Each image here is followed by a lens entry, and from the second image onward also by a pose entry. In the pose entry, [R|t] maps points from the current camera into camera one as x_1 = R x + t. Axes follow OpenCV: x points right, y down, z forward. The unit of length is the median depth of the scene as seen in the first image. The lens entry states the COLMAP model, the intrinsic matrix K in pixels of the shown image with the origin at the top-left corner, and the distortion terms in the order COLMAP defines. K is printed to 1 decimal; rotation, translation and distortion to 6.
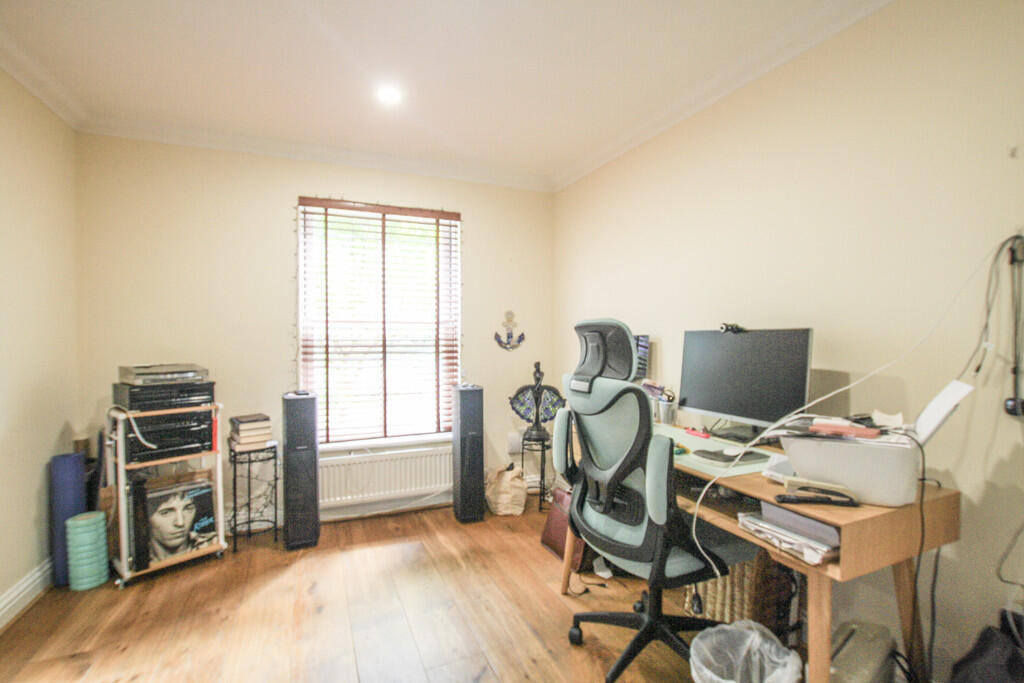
lens RADIAL K [[476.4, 0, 513.3], [0, 476.4, 343.3], [0, 0, 1]] dist [-0.023625, -0.000398]
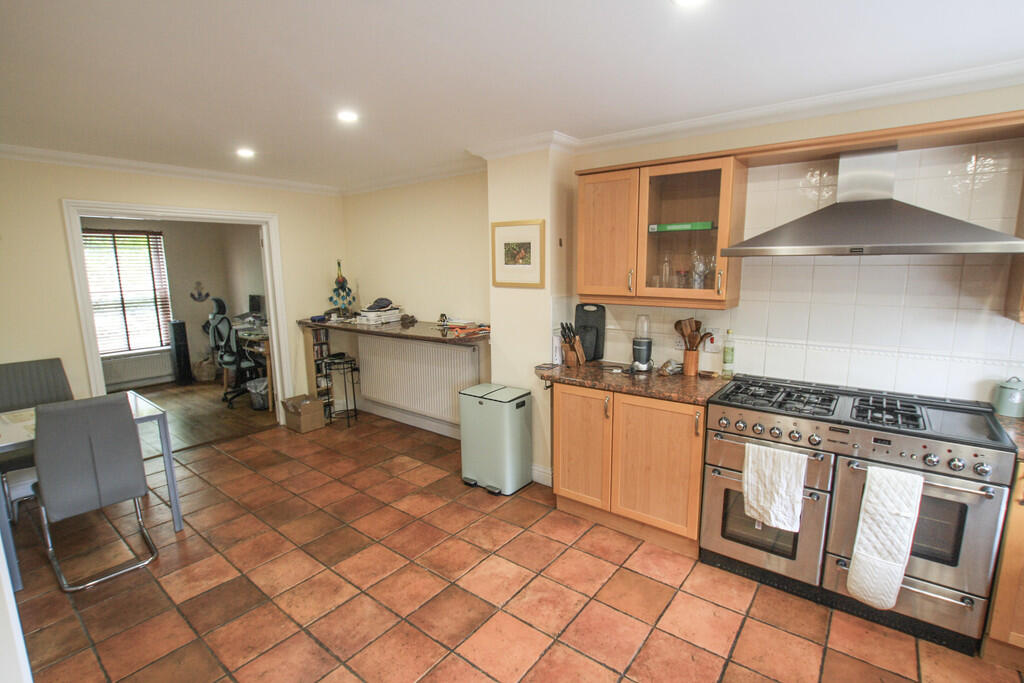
lens RADIAL K [[476.4, 0, 510.4], [0, 476.4, 342.2], [0, 0, 1]] dist [-0.023625, -0.000398]
pose [[0.876531, -0.086813, 0.473451, 0.185710], [0.015495, 0.988181, 0.152508, -0.101747], [-0.481095, -0.126341, 0.867517, -1.371586]]
